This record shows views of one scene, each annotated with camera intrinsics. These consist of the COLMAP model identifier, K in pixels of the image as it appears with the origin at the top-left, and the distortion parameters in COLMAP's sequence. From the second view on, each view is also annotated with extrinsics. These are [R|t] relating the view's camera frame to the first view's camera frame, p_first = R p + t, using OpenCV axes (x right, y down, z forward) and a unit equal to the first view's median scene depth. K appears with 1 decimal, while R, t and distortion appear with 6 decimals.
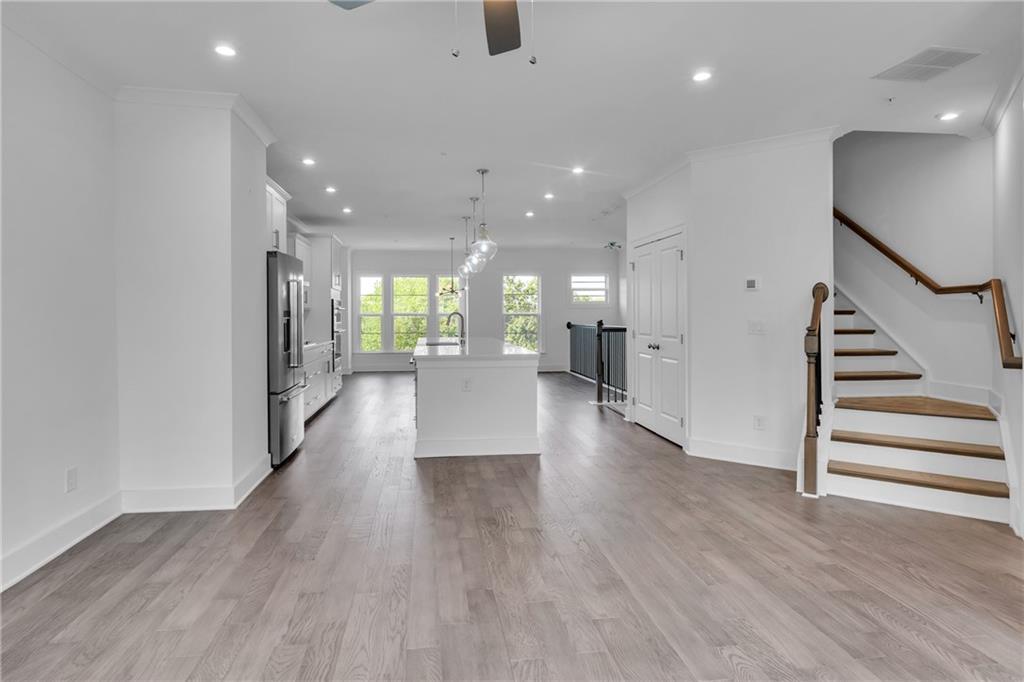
lens RADIAL K [[524.6, 0, 480.2], [0, 524.6, 320.4], [0, 0, 1]] dist [-0.013335, 0.004865]
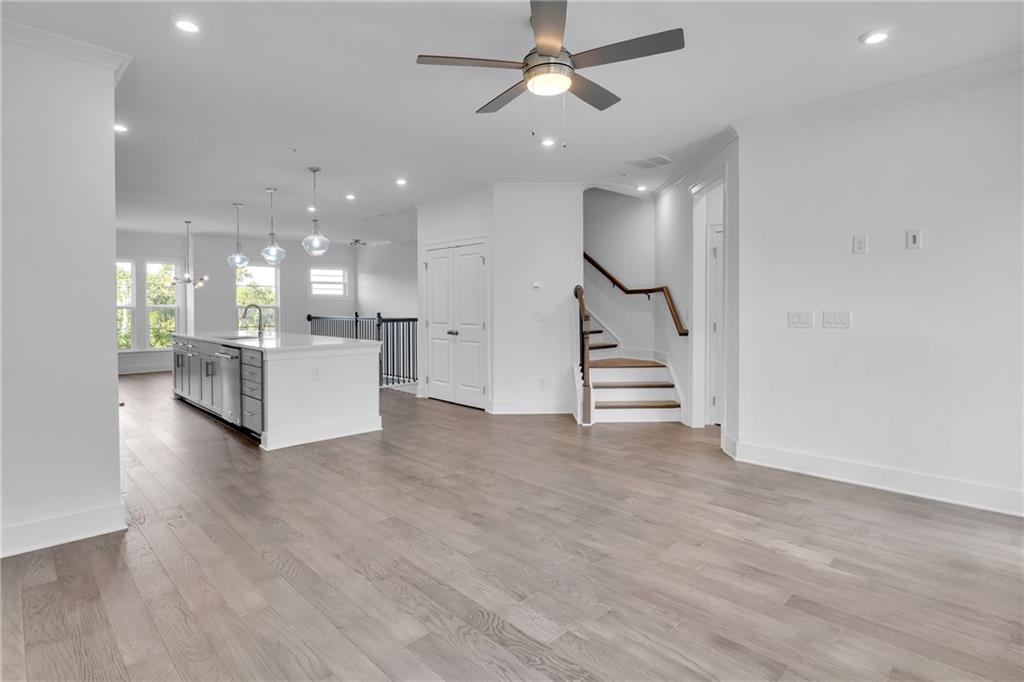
lens RADIAL K [[524.6, 0, 493.9], [0, 524.6, 310.0], [0, 0, 1]] dist [-0.013335, 0.004865]
pose [[0.802763, -0.003944, 0.596285, -0.457291], [0.007316, 0.999968, -0.003237, 0.001839], [-0.596253, 0.006961, 0.802766, -0.065561]]
